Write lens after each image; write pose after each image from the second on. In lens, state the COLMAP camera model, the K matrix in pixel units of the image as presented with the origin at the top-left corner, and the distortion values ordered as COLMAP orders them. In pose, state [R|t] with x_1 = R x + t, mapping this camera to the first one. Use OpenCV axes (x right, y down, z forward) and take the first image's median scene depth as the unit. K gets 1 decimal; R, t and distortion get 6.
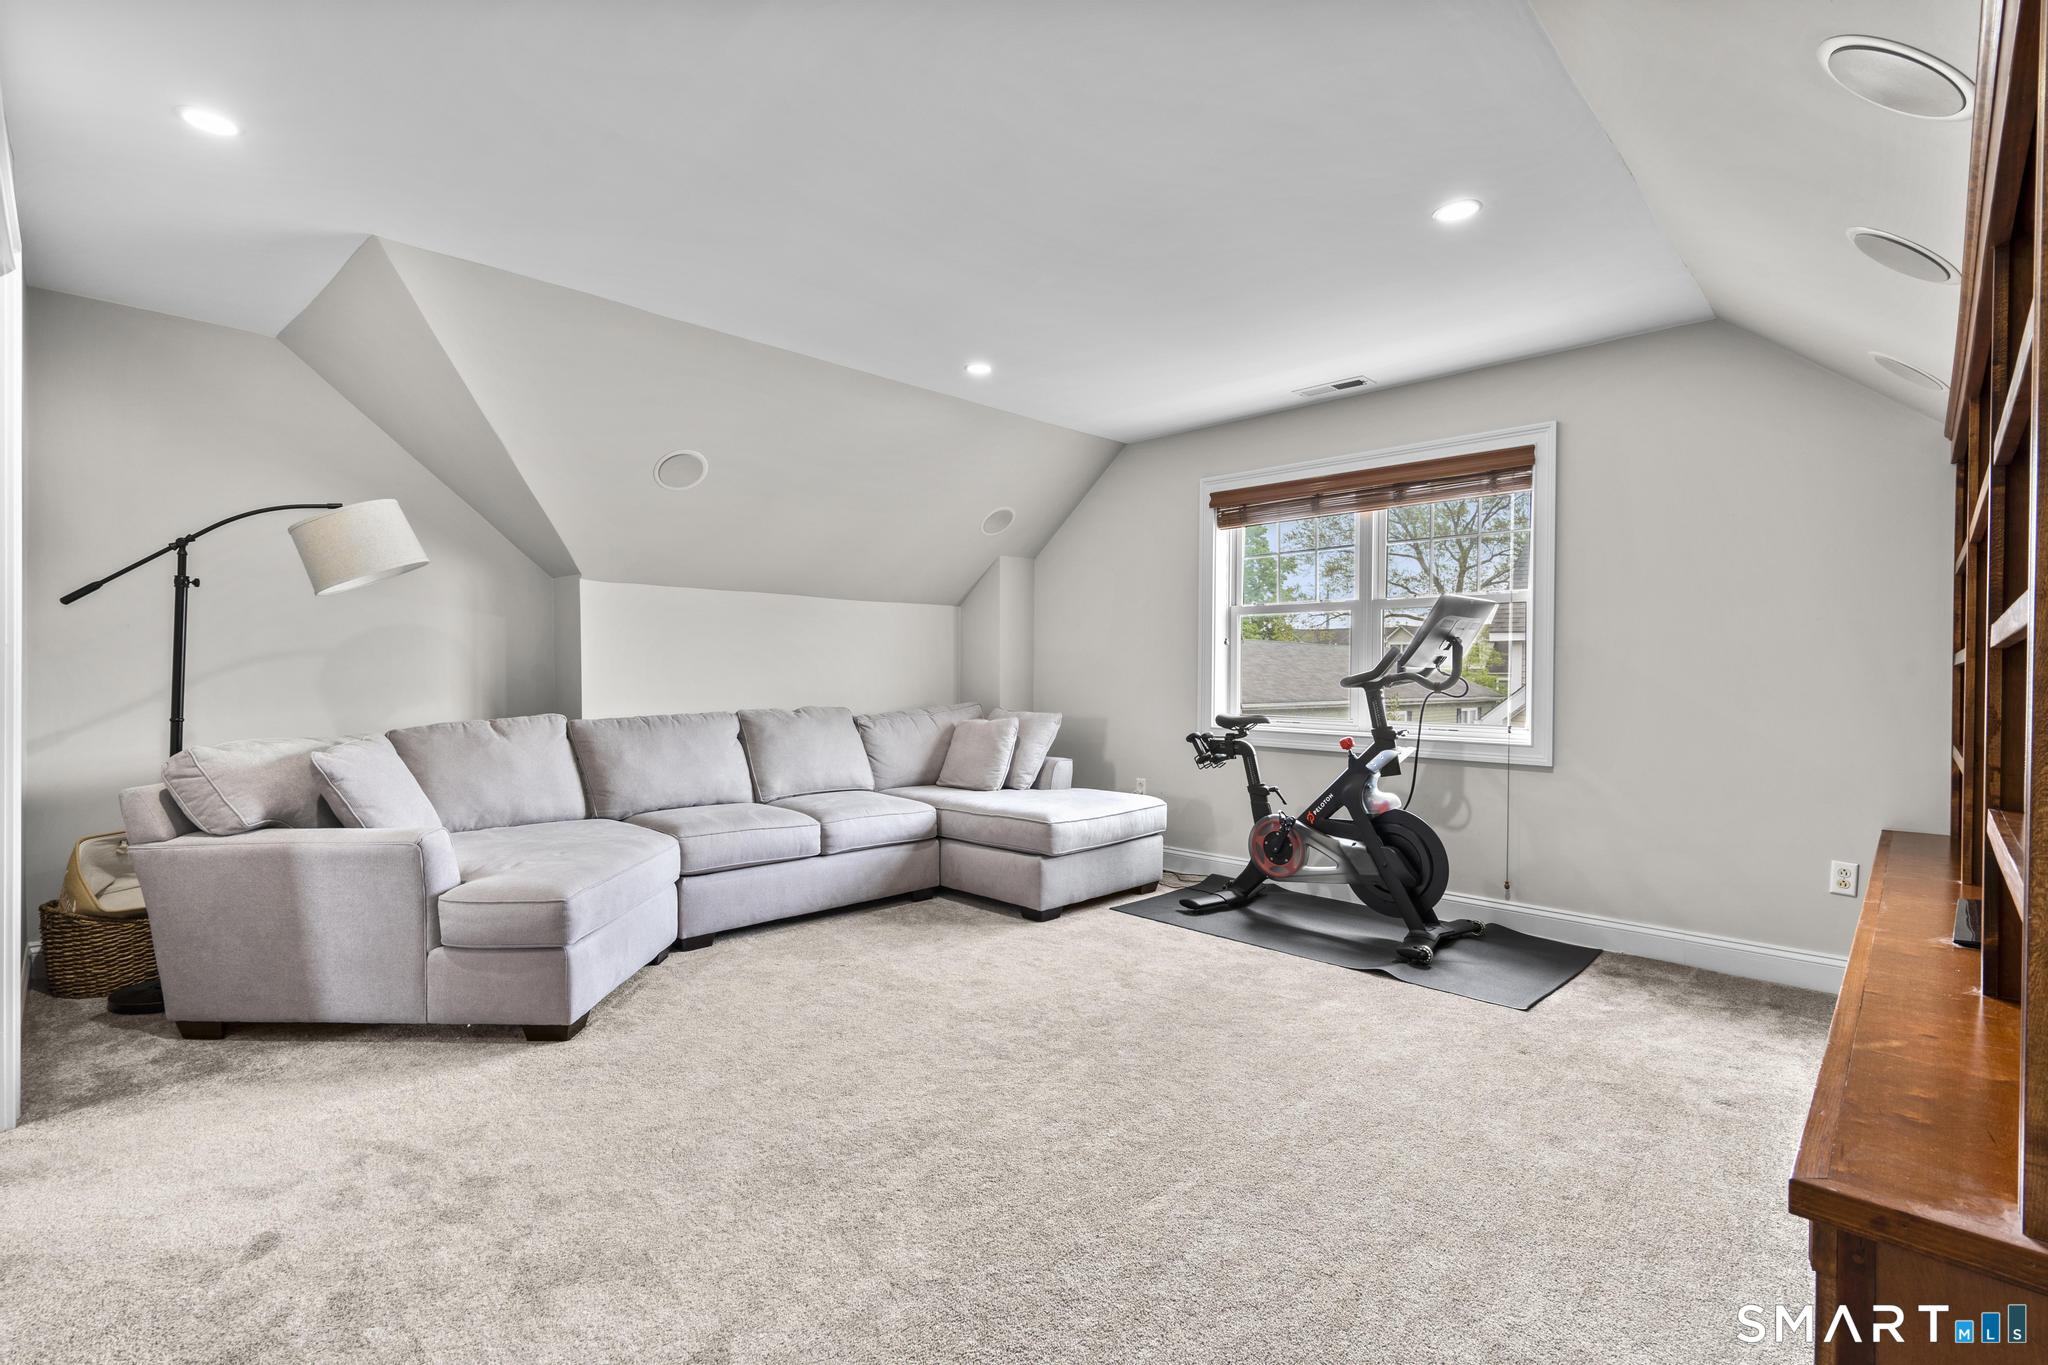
lens RADIAL K [[924.2, 0, 996.5], [0, 924.2, 665.8], [0, 0, 1]] dist [-0.010100, 0.003787]
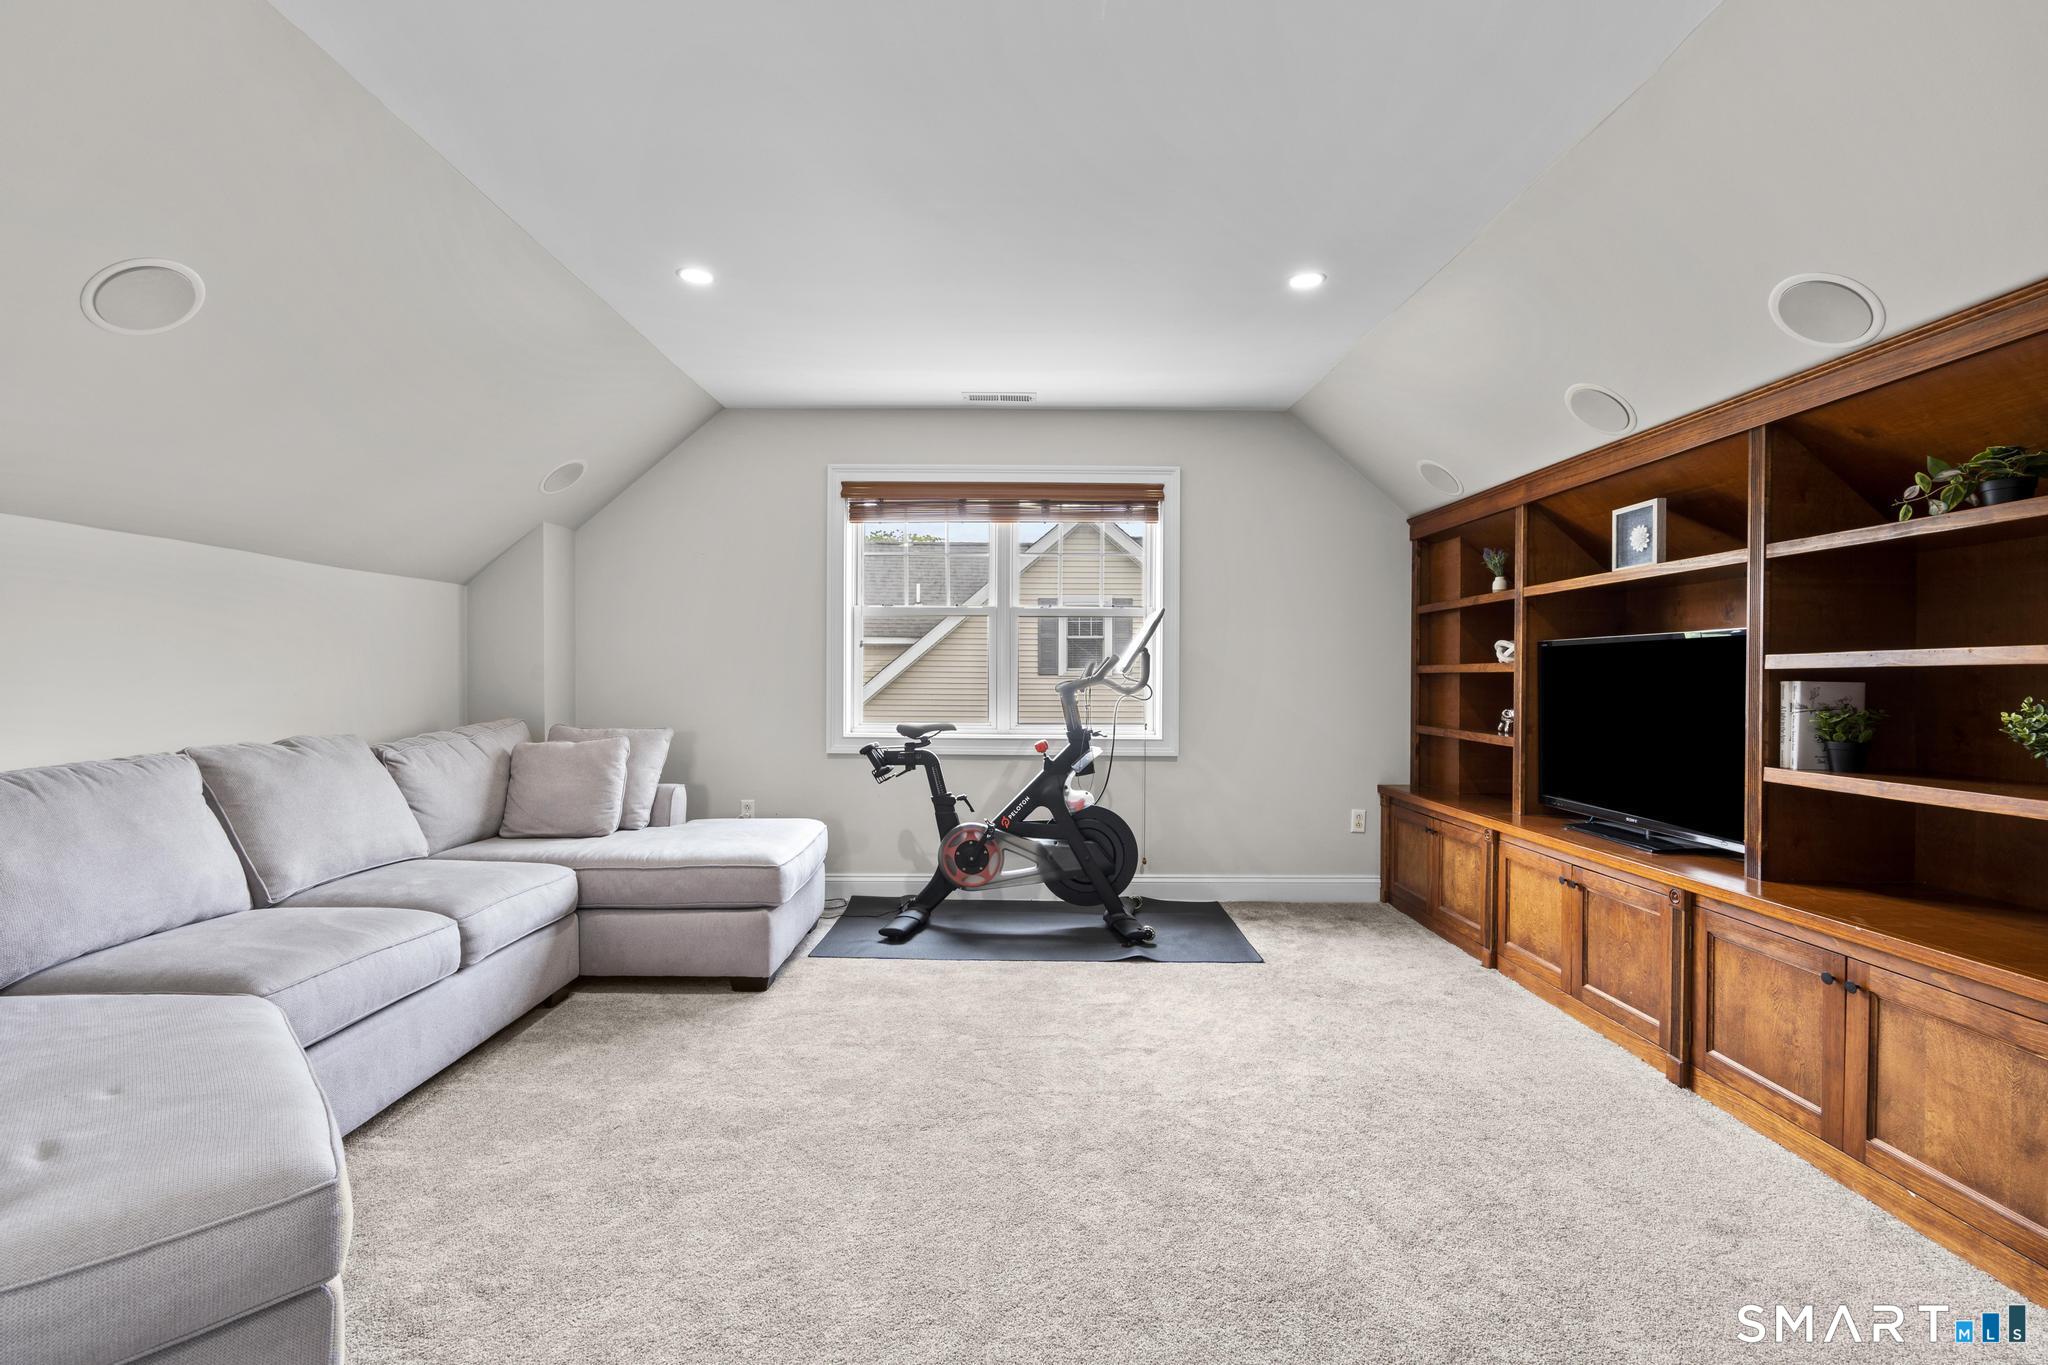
lens RADIAL K [[924.2, 0, 1011.1], [0, 924.2, 671.6], [0, 0, 1]] dist [-0.010100, 0.003787]
pose [[0.704845, -0.000257, 0.709361, -0.363485], [-0.005338, 0.999970, 0.005665, -0.005342], [-0.709341, -0.007780, 0.704822, 0.281913]]
